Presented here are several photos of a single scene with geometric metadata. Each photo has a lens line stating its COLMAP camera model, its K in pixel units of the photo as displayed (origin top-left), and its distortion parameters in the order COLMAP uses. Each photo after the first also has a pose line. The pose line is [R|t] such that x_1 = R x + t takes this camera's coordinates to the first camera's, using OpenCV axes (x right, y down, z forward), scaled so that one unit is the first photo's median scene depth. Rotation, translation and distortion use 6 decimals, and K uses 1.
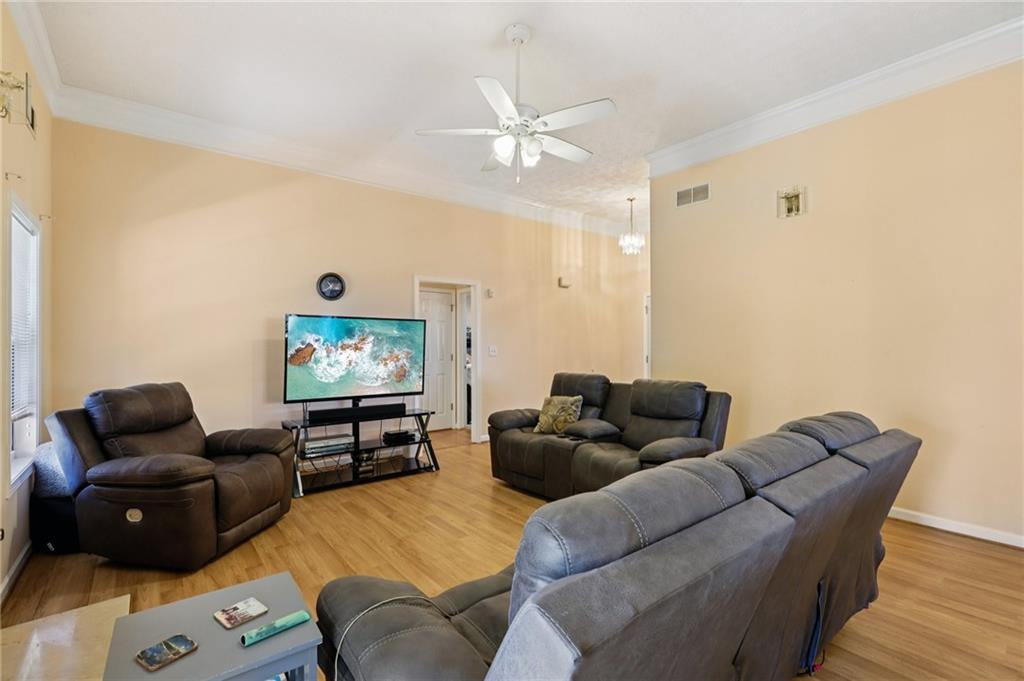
lens RADIAL K [[461.7, 0, 514.1], [0, 461.7, 345.1], [0, 0, 1]] dist [0.000904, 0.000654]
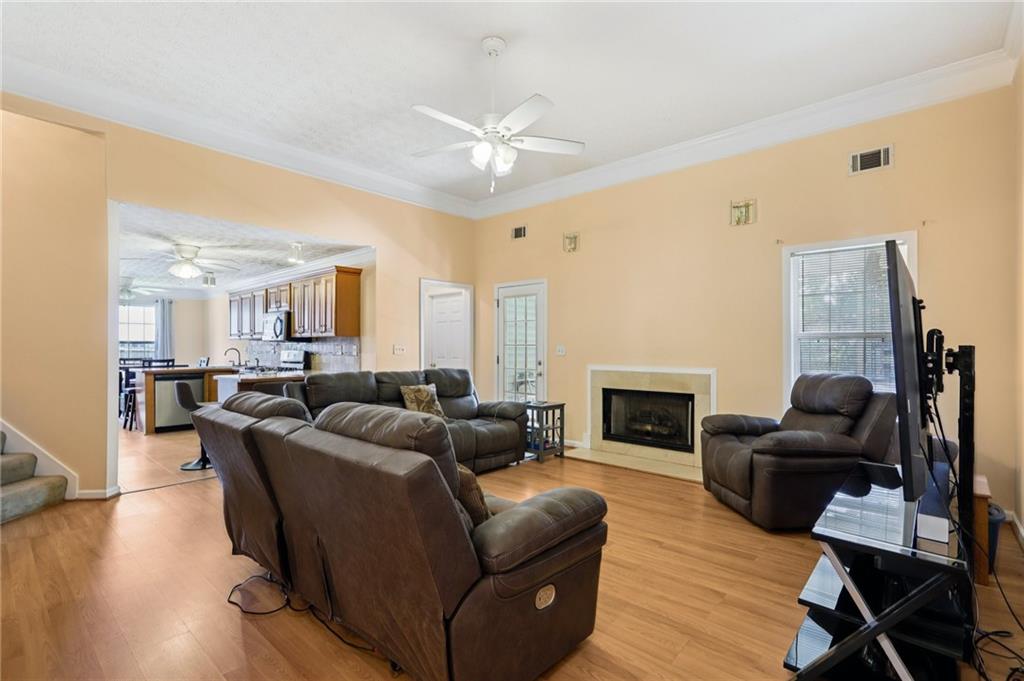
lens RADIAL K [[461.7, 0, 514.1], [0, 461.7, 345.1], [0, 0, 1]] dist [0.000904, 0.000654]
pose [[-0.985782, -0.004053, -0.167978, 0.098373], [-0.002986, 0.999974, -0.006602, 0.019347], [0.168000, -0.006007, -0.985769, 1.407581]]
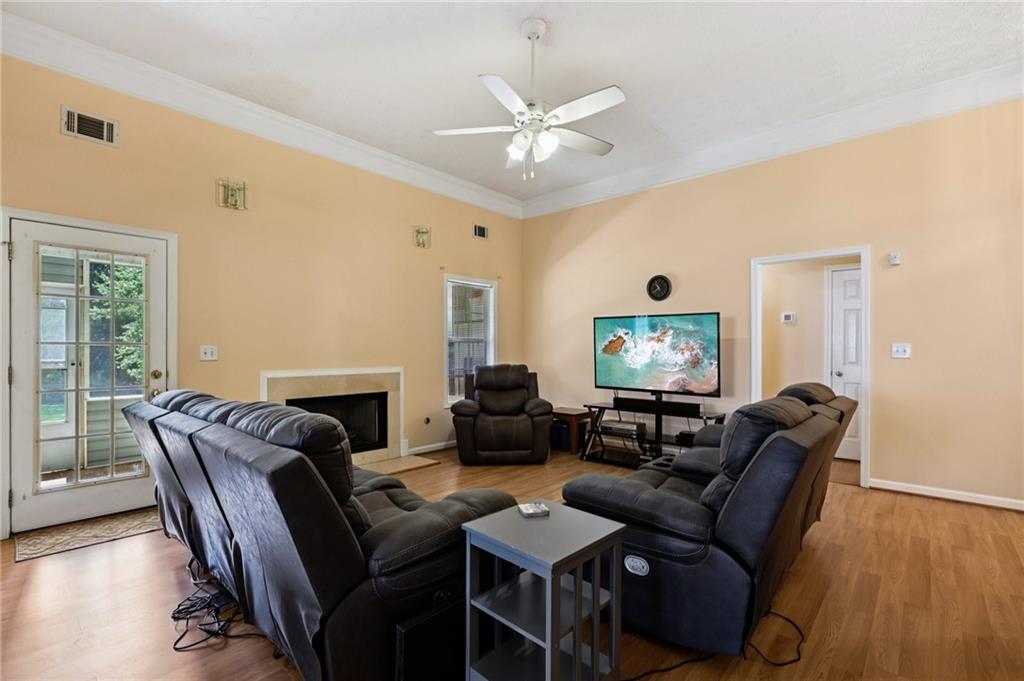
lens RADIAL K [[461.7, 0, 514.1], [0, 461.7, 345.1], [0, 0, 1]] dist [0.000904, 0.000654]
pose [[0.162891, -0.004931, -0.986632, 0.685086], [0.000569, 0.999988, -0.004903, 0.014926], [0.986644, 0.000237, 0.162892, 0.543566]]
